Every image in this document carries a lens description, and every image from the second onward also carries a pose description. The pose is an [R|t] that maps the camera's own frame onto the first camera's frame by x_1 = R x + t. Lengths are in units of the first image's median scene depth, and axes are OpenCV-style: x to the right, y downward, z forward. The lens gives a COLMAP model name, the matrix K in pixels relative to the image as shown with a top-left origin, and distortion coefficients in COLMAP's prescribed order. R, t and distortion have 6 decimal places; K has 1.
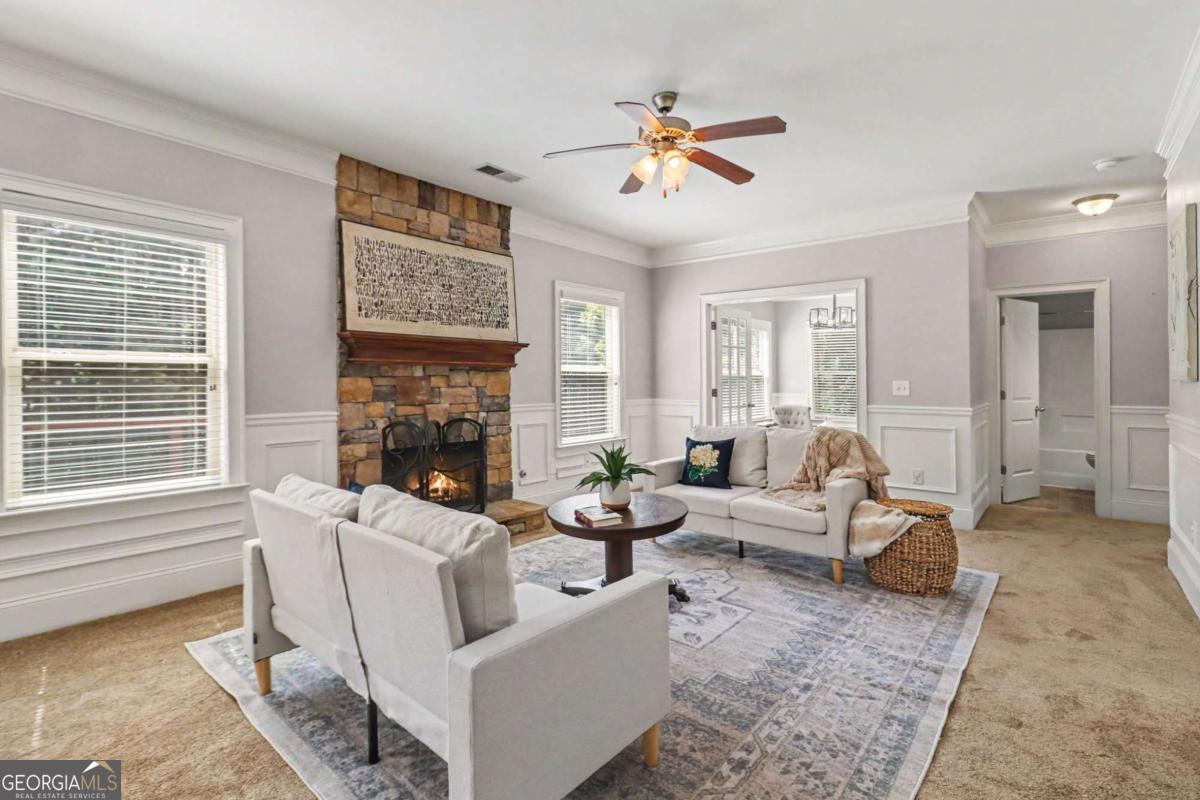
lens RADIAL K [[567.9, 0, 583.0], [0, 567.9, 378.5], [0, 0, 1]] dist [-0.003596, 0.000076]
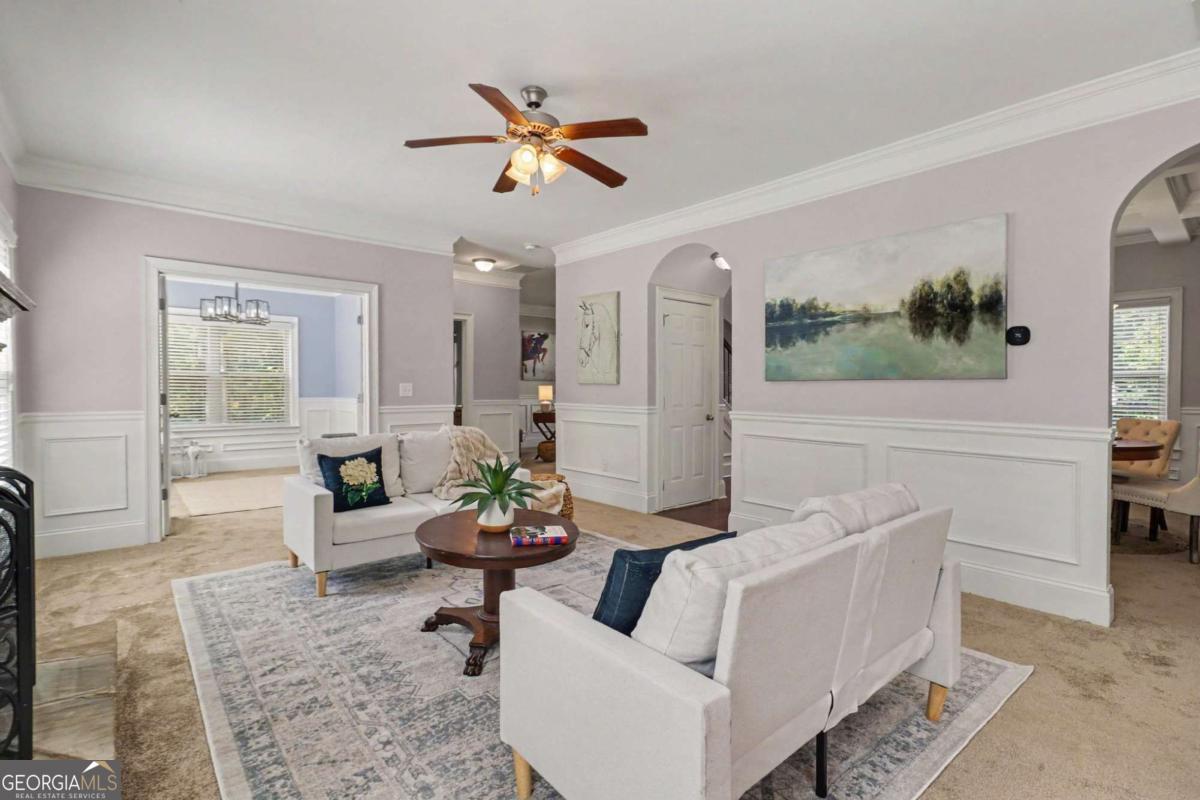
lens RADIAL K [[563.2, 0, 602.7], [0, 563.2, 394.4], [0, 0, 1]] dist [-0.032222, 0.000046]
pose [[0.132842, -0.014869, 0.991026, -0.547884], [-0.009967, 0.999817, 0.016337, 0.004718], [-0.991087, -0.012048, 0.132669, 0.530468]]
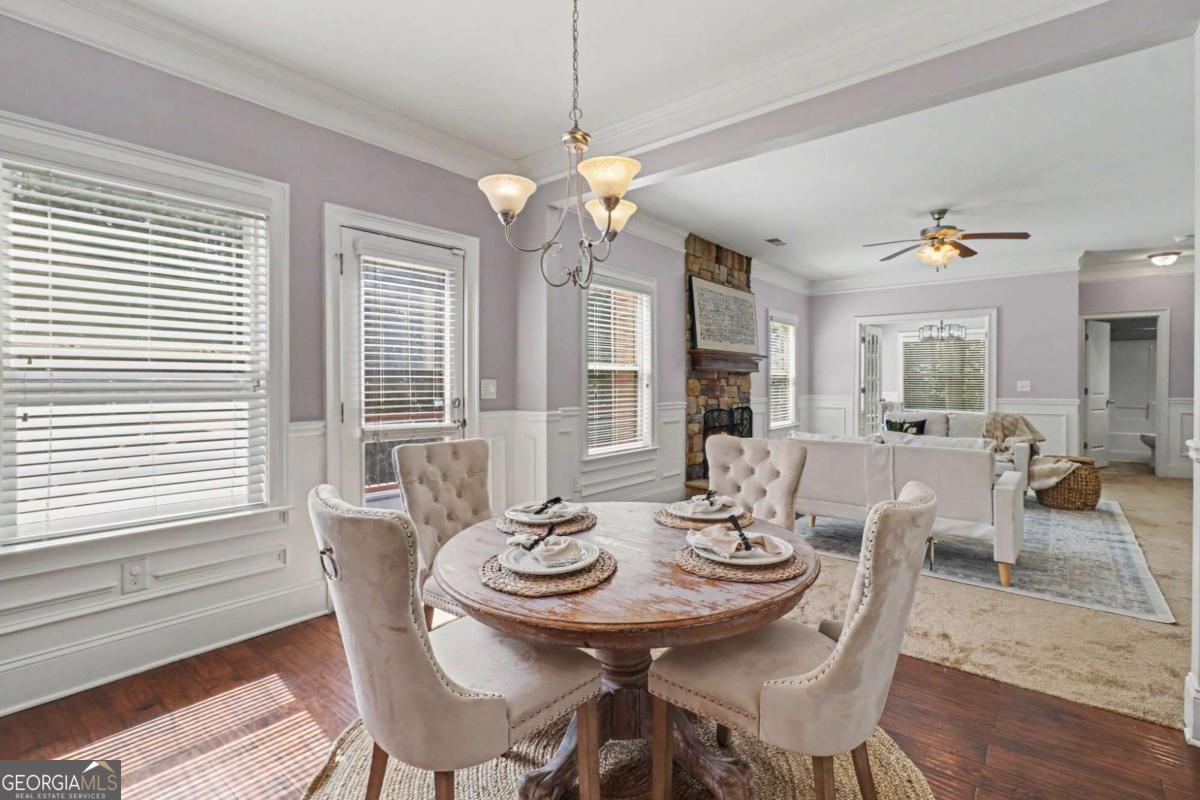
lens RADIAL K [[578.2, 0, 584.1], [0, 578.2, 385.6], [0, 0, 1]] dist [0.001867, 0.001127]
pose [[0.999699, -0.003073, 0.024329, -0.653249], [0.002857, 0.999956, 0.008906, 0.000137], [-0.024355, -0.008834, 0.999664, -0.476424]]
